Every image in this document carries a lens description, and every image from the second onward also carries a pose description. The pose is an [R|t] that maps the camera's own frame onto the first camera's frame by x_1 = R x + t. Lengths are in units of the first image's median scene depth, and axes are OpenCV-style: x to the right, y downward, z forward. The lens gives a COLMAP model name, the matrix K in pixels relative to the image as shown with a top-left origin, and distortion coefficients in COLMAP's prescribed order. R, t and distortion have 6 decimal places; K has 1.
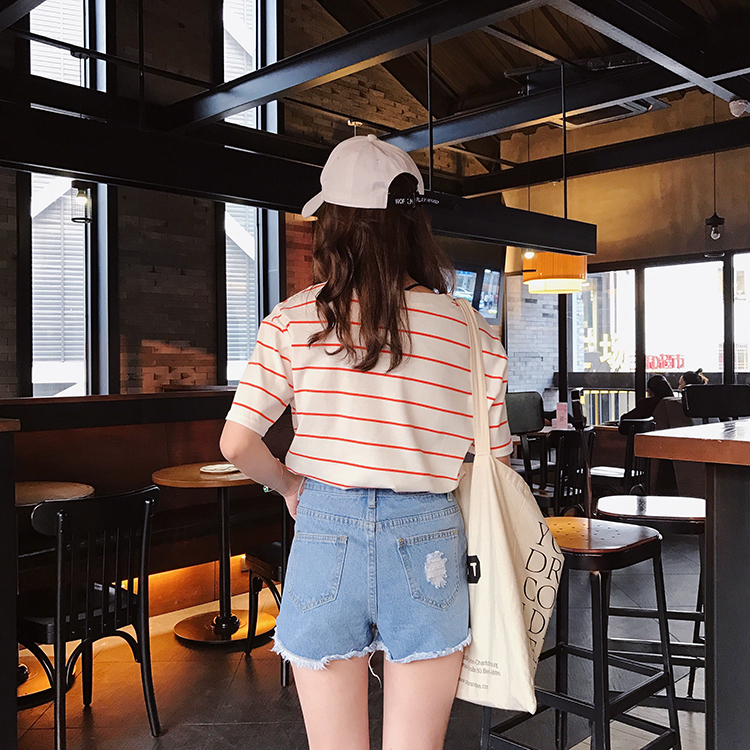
lens RADIAL K [[840.4, 0, 376.8], [0, 840.4, 356.3], [0, 0, 1]] dist [-0.012466, -0.043518]
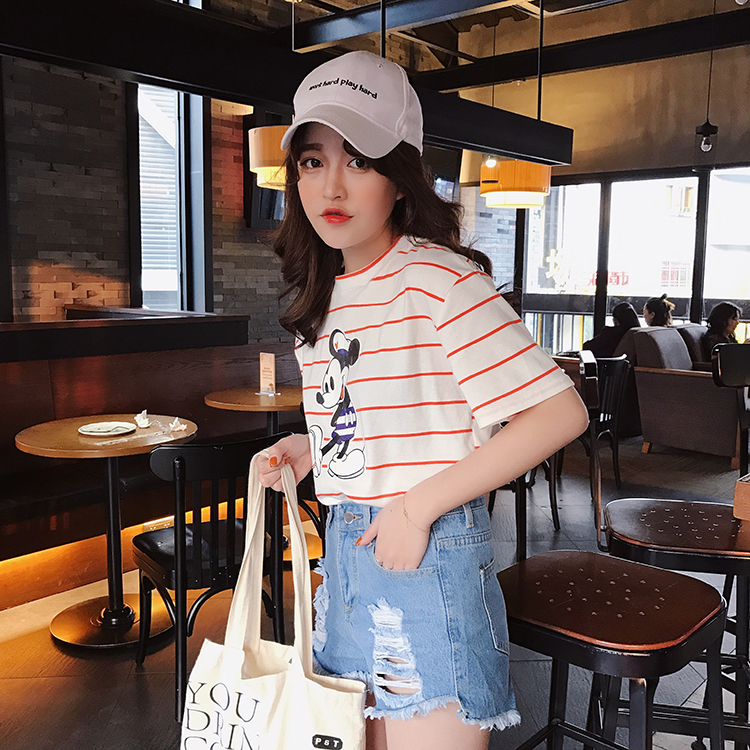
lens RADIAL K [[830.0, 0, 378.6], [0, 830.0, 364.4], [0, 0, 1]] dist [0.000374, -0.001194]
pose [[0.997404, 0.013523, 0.070726, 0.005494], [-0.021852, 0.992731, 0.118351, -0.011259], [-0.068611, -0.119590, 0.990450, 0.114731]]
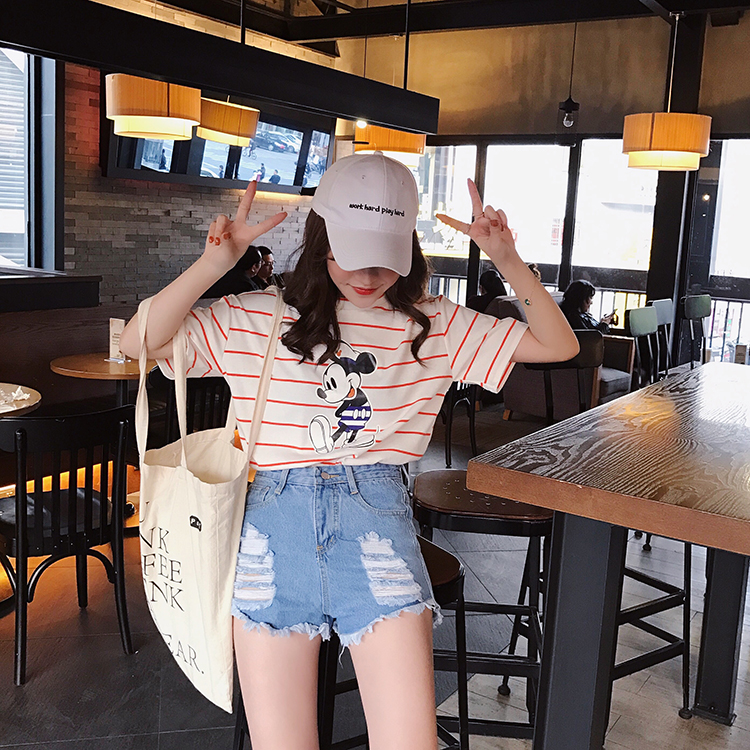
lens RADIAL K [[902.0, 0, 388.7], [0, 902.0, 344.2], [0, 0, 1]] dist [0.000294, -0.024374]
pose [[0.975957, 0.031664, 0.215651, 0.015843], [-0.063380, 0.987866, 0.141785, -0.028799], [-0.208545, -0.152044, 0.966122, 0.063353]]
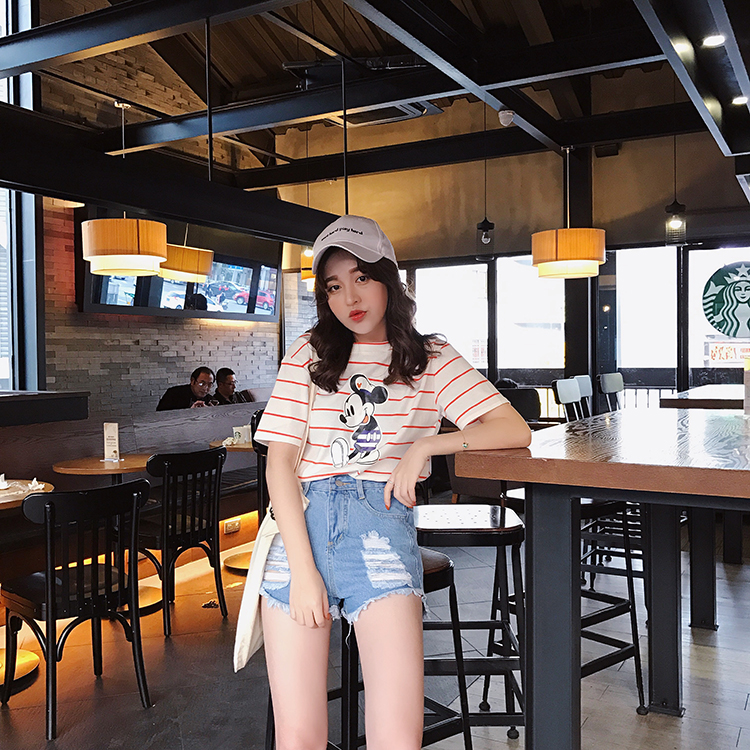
lens RADIAL K [[830.0, 0, 378.6], [0, 830.0, 364.4], [0, 0, 1]] dist [0.000374, -0.001194]
pose [[0.961689, -0.005954, 0.274077, -0.006665], [0.001189, 0.999845, 0.017547, -0.005748], [-0.274140, -0.016548, 0.961548, 0.032289]]
